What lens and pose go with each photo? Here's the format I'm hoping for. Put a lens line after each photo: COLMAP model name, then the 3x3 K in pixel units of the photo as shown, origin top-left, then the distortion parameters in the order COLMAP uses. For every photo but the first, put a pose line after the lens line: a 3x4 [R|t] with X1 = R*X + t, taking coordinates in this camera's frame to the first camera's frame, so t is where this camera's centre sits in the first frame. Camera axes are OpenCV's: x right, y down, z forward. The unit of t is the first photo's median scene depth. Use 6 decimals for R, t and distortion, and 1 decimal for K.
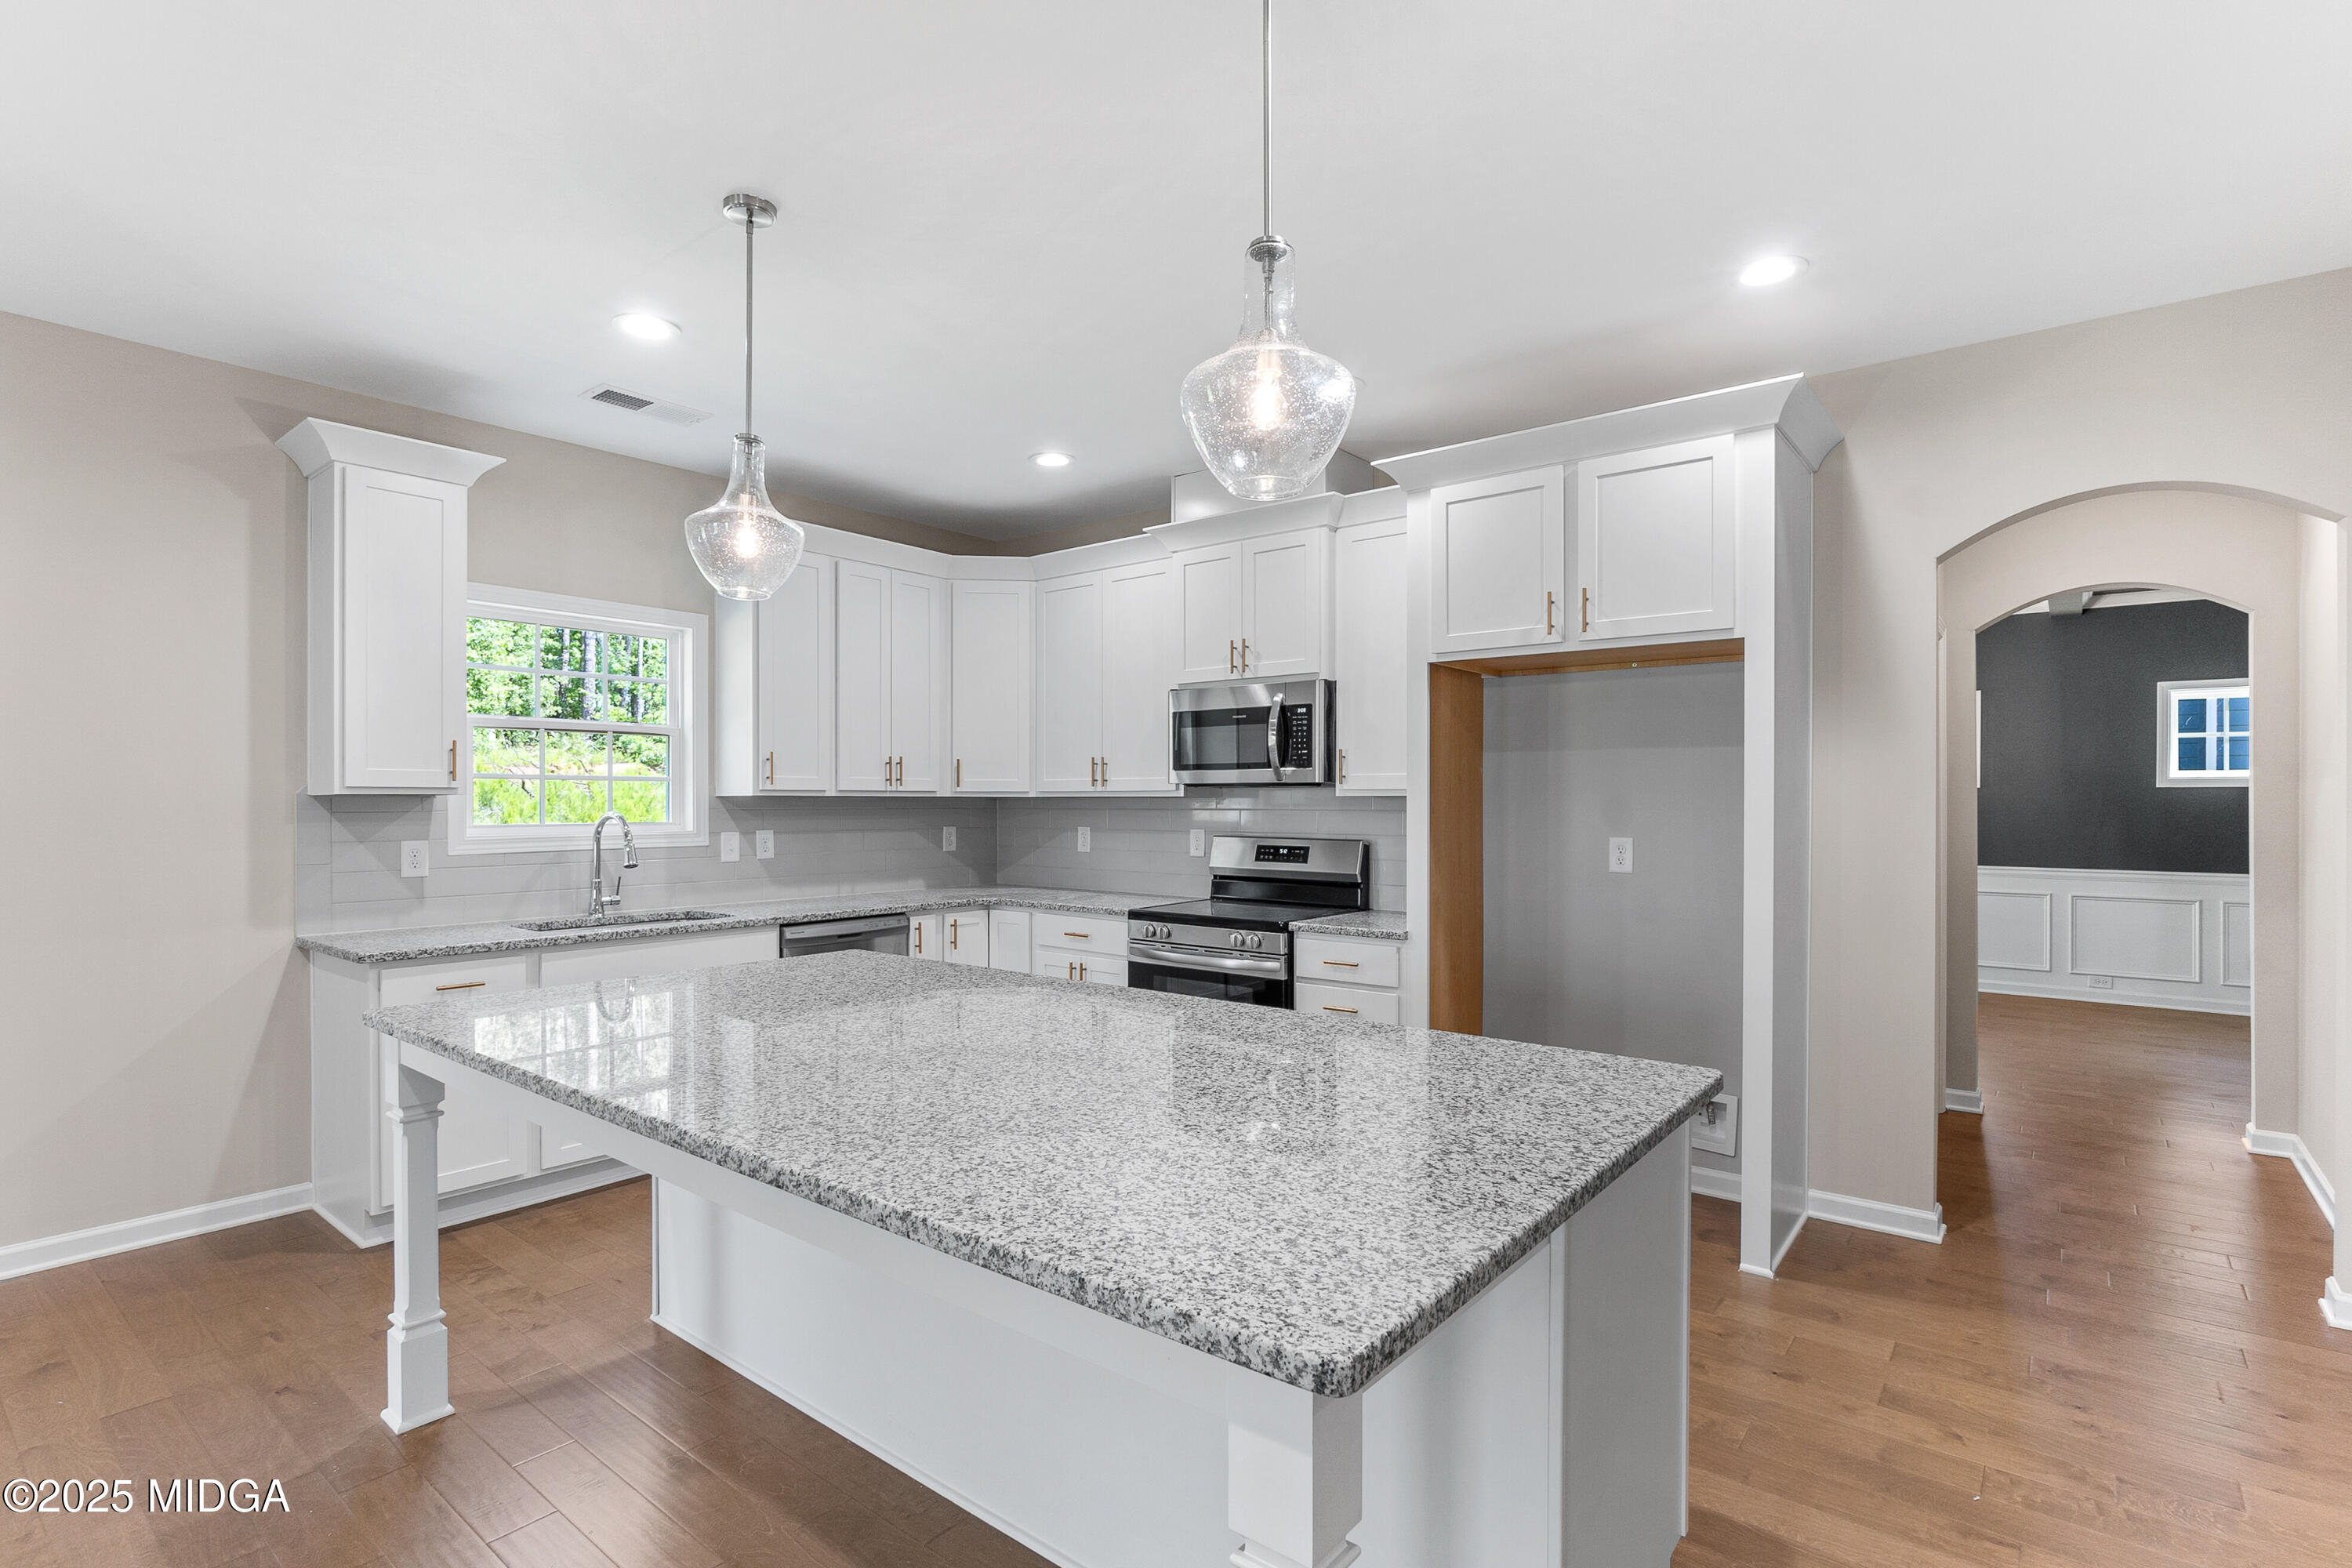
lens RADIAL K [[1150.5, 0, 1144.0], [0, 1150.5, 803.1], [0, 0, 1]] dist [-0.001221, -0.000360]
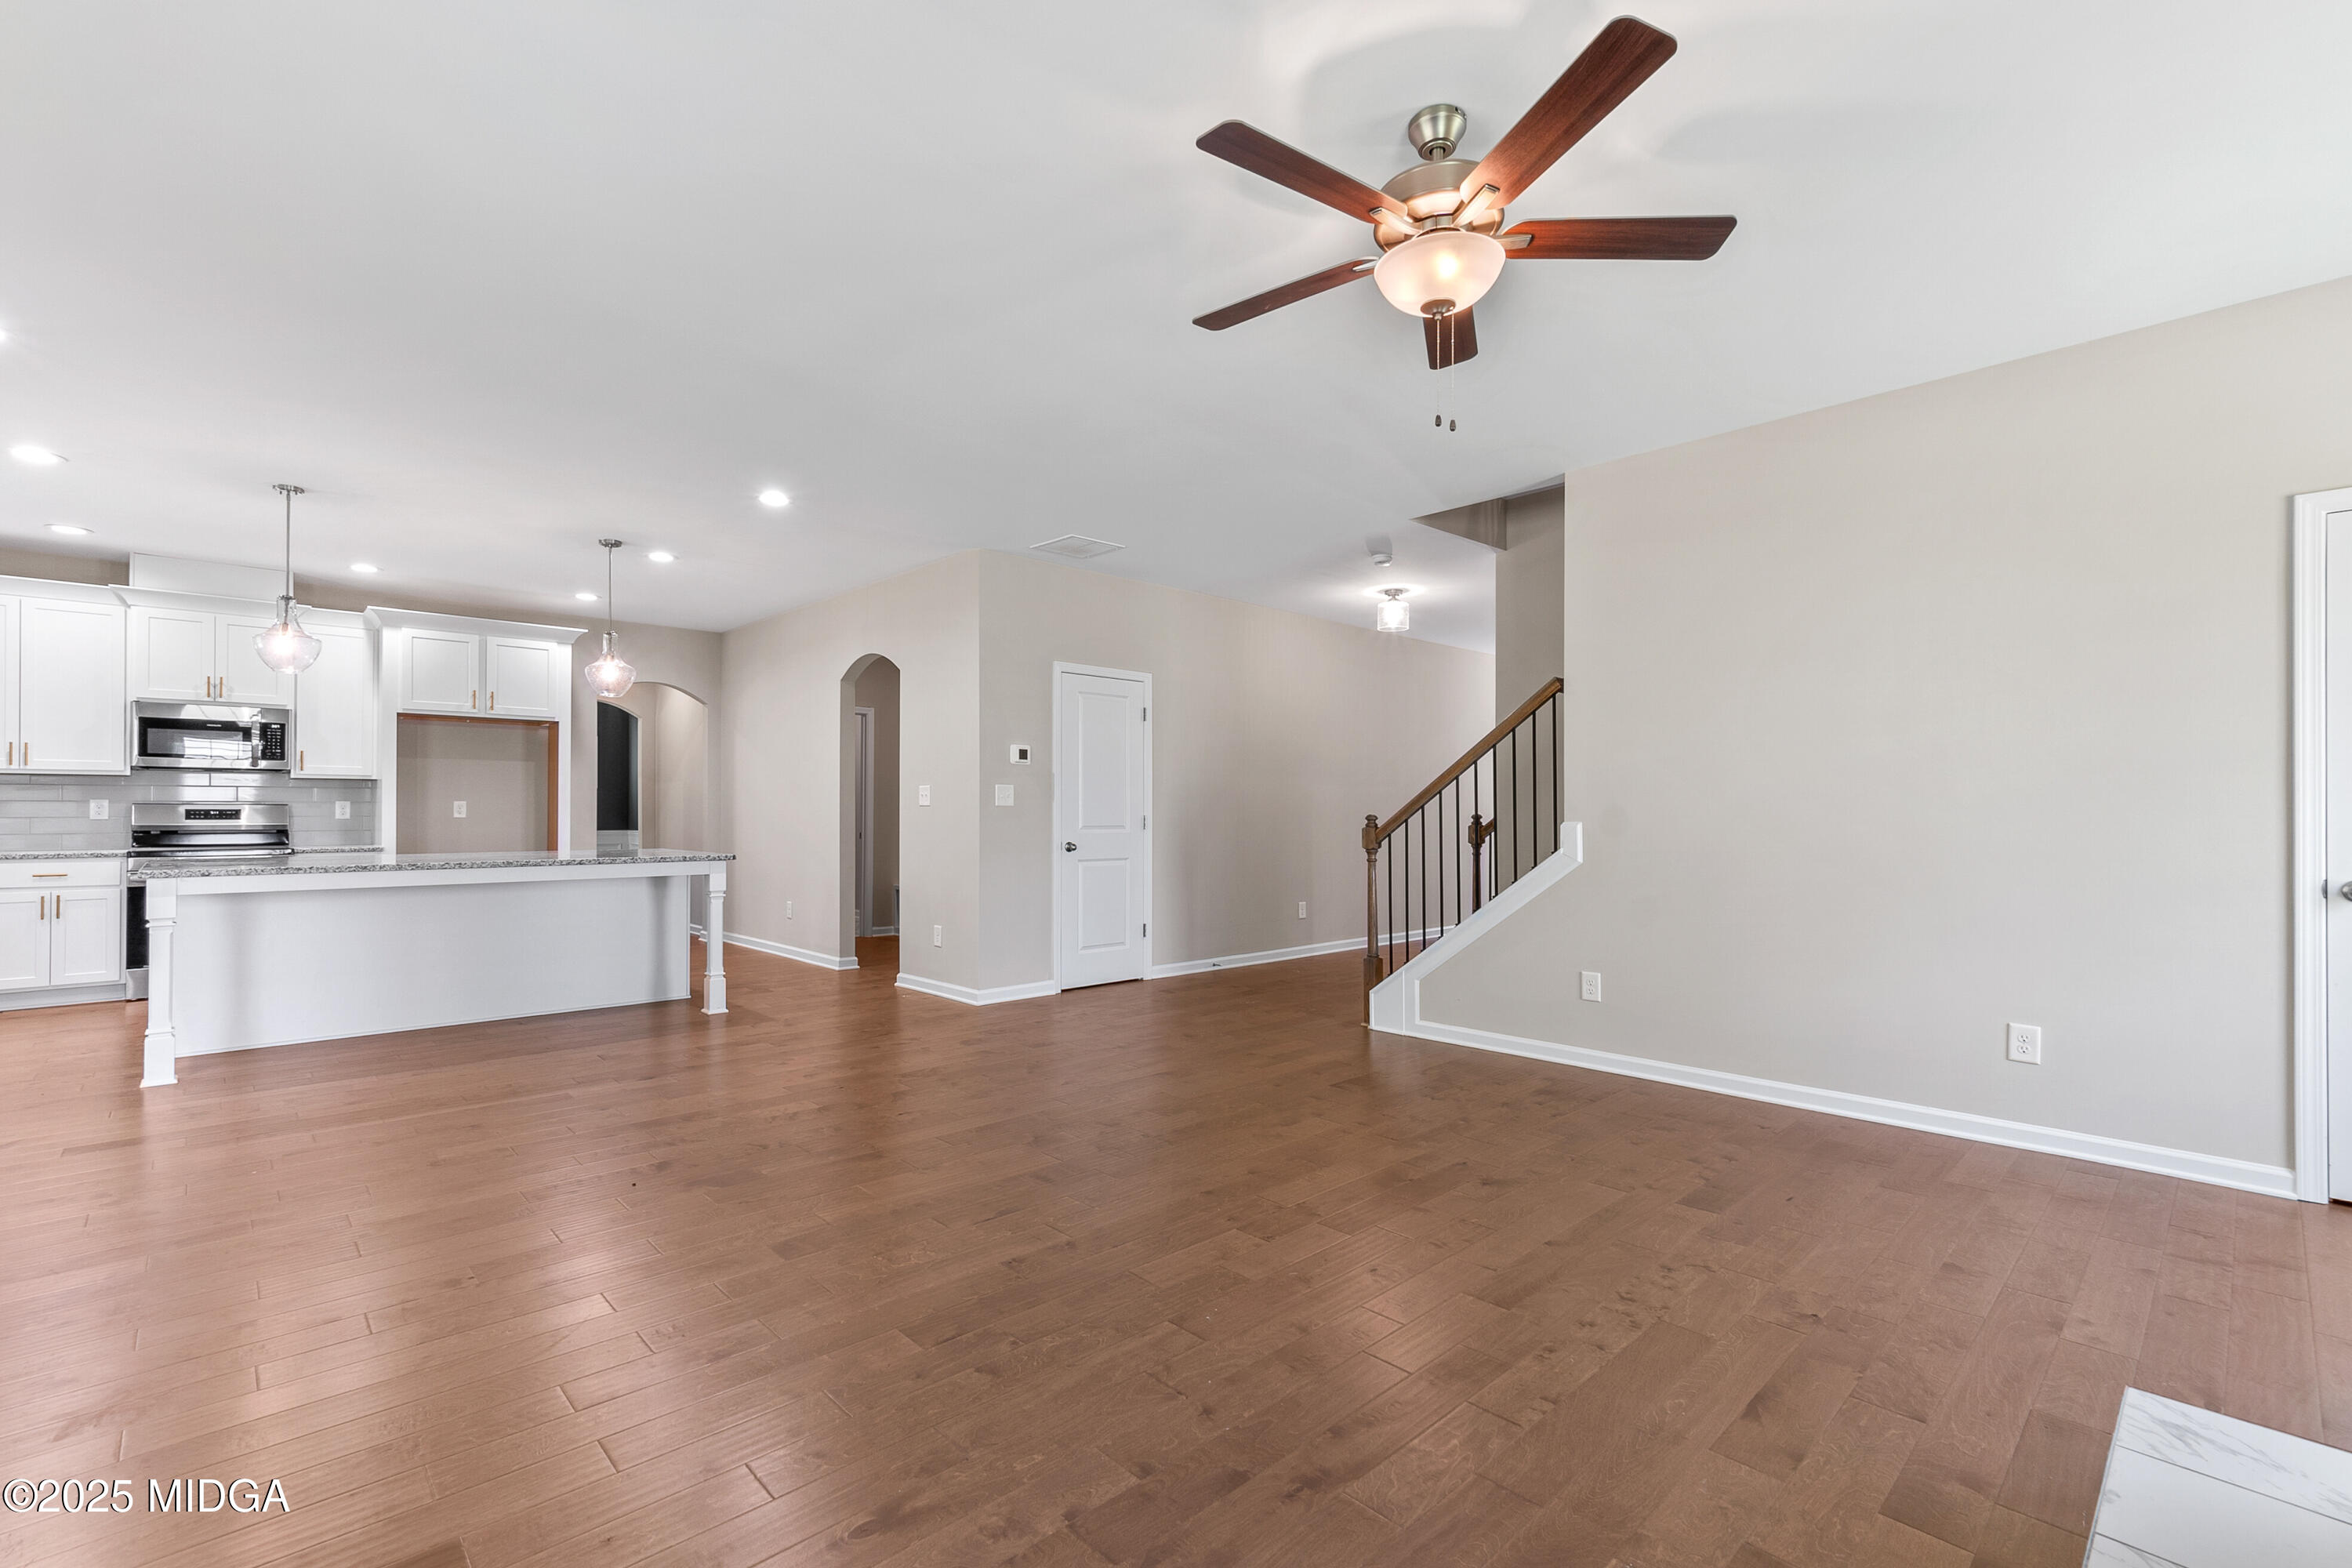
lens RADIAL K [[1030.2, 0, 1166.1], [0, 1030.2, 801.7], [0, 0, 1]] dist [-0.000455, -0.000275]
pose [[0.141295, 0.008608, 0.989930, -1.109989], [0.000391, 0.999962, -0.008752, 0.041246], [-0.989968, 0.001624, 0.141286, -0.483357]]
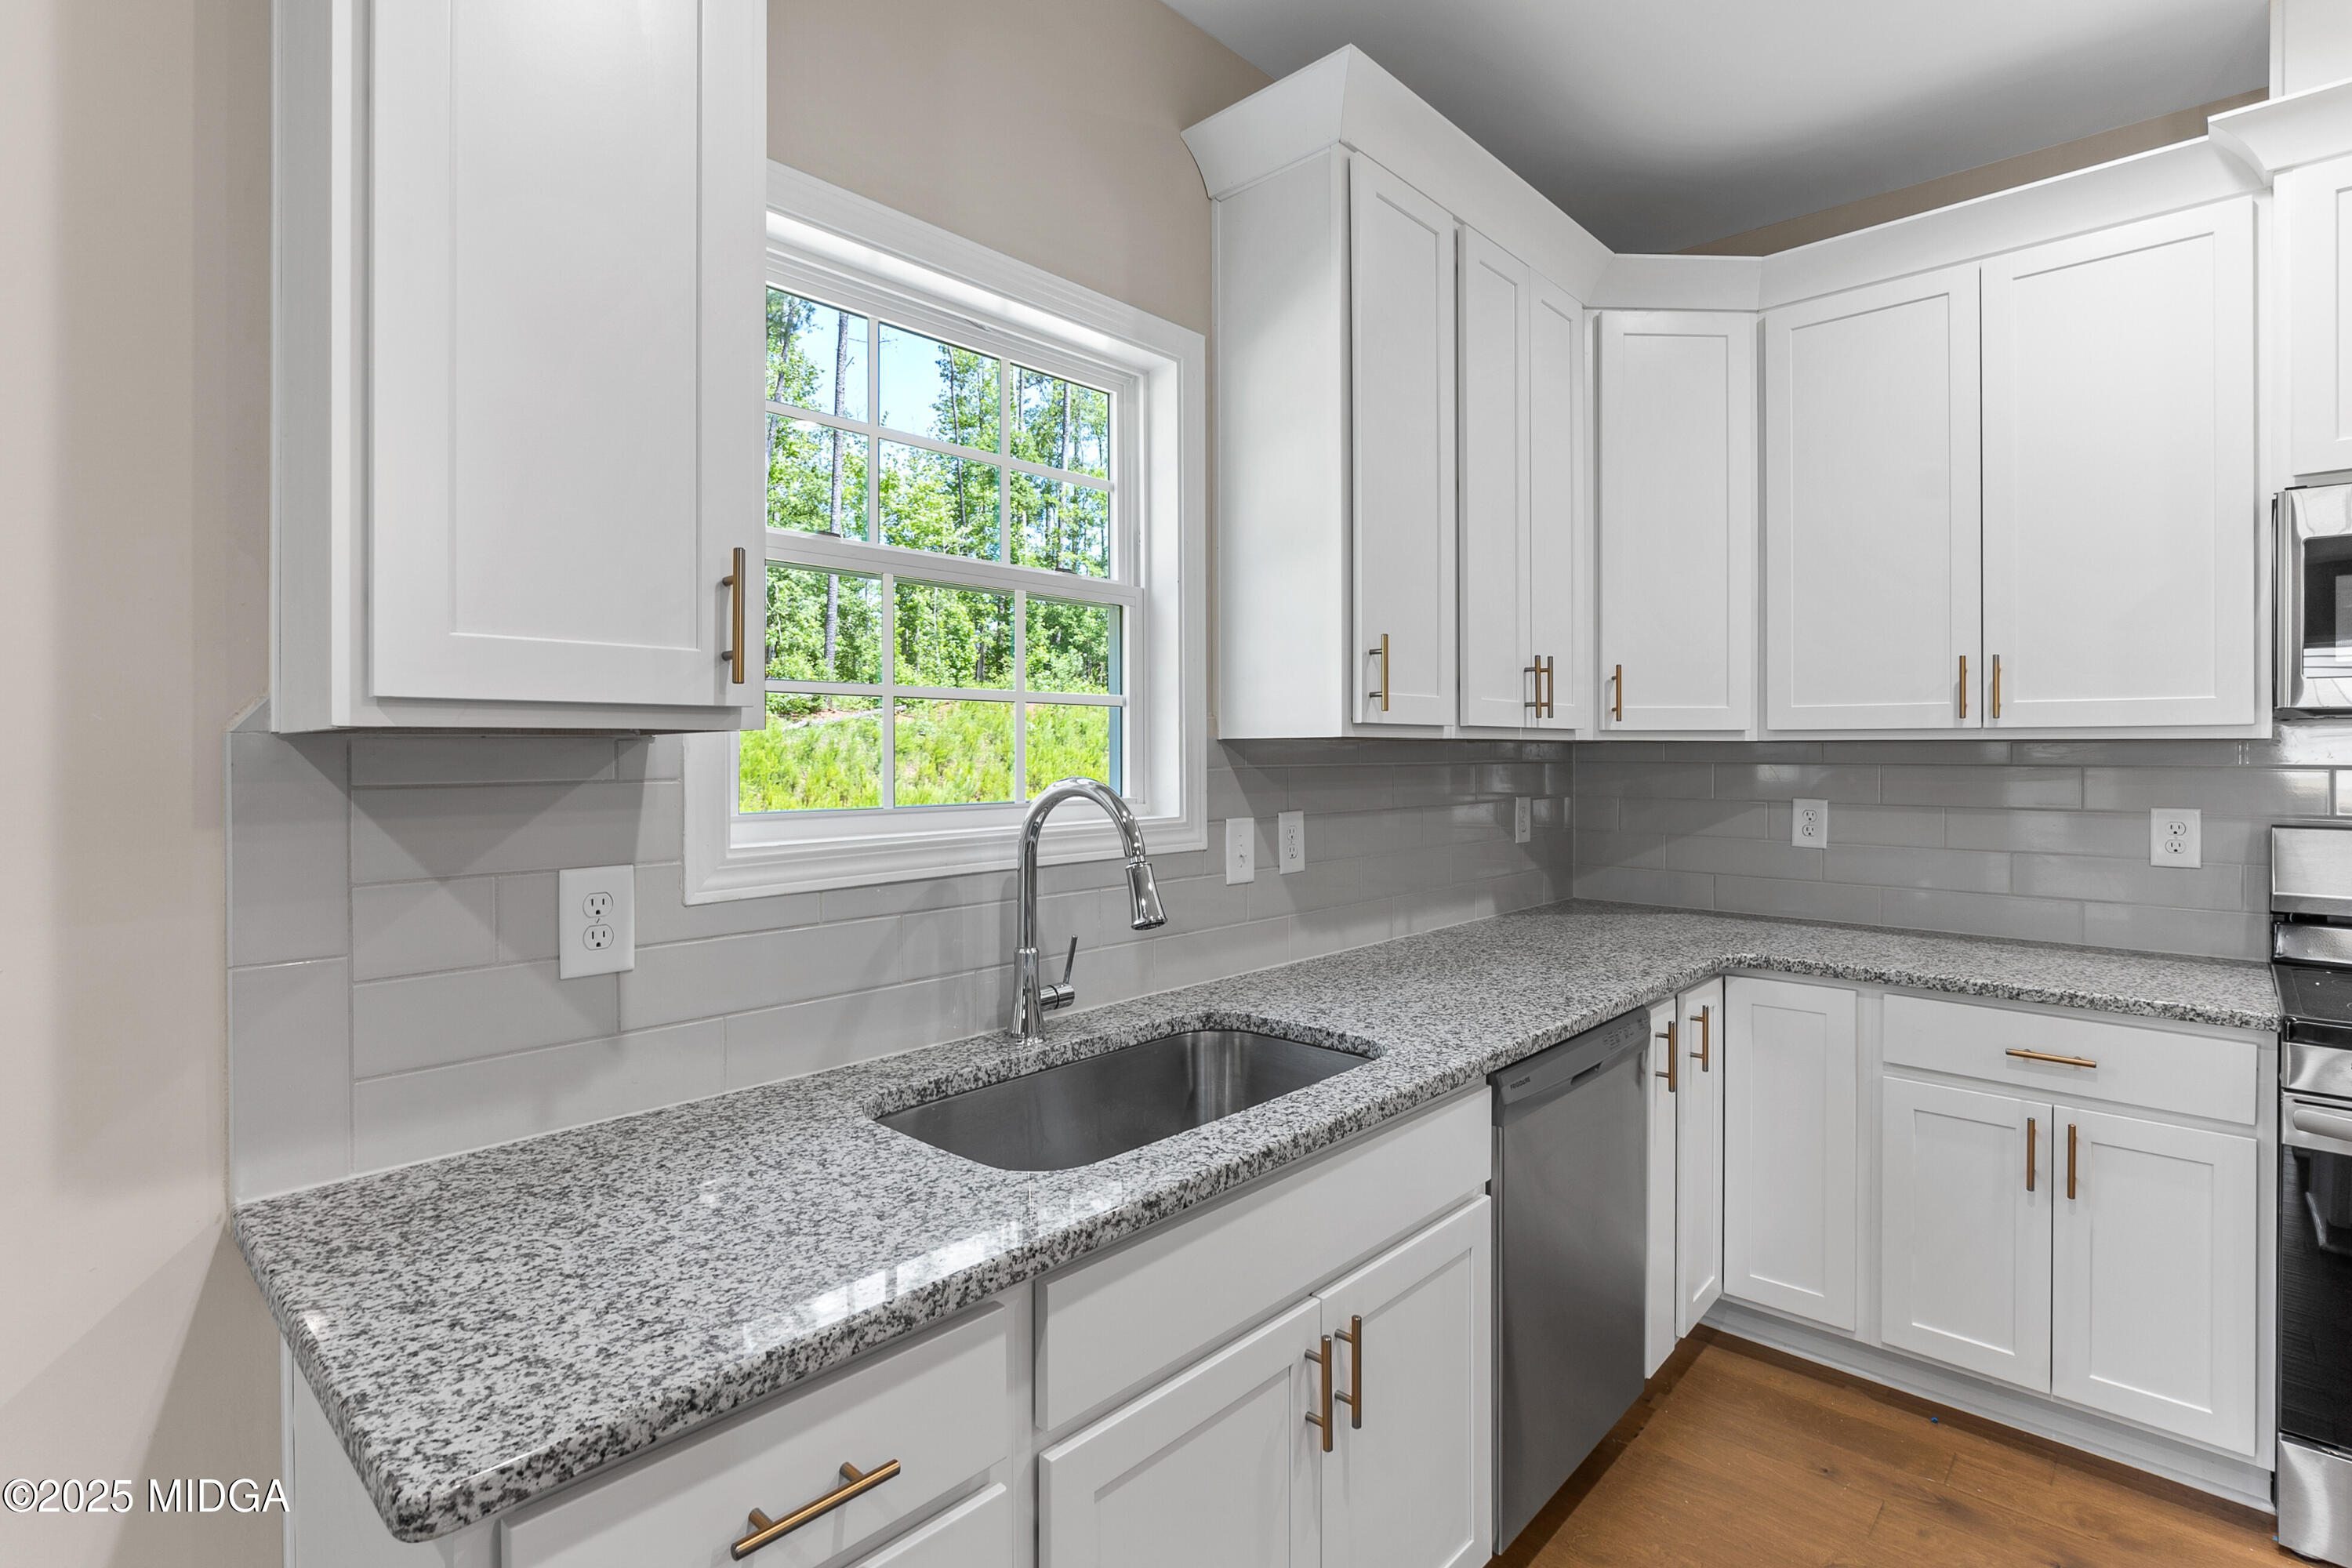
lens RADIAL K [[1164.6, 0, 1181.3], [0, 1164.6, 757.7], [0, 0, 1]] dist [-0.005909, -0.000939]
pose [[0.998459, -0.001264, -0.055489, -0.376065], [0.001501, 0.999990, 0.004223, -0.000757], [0.055483, -0.004300, 0.998450, 0.565961]]
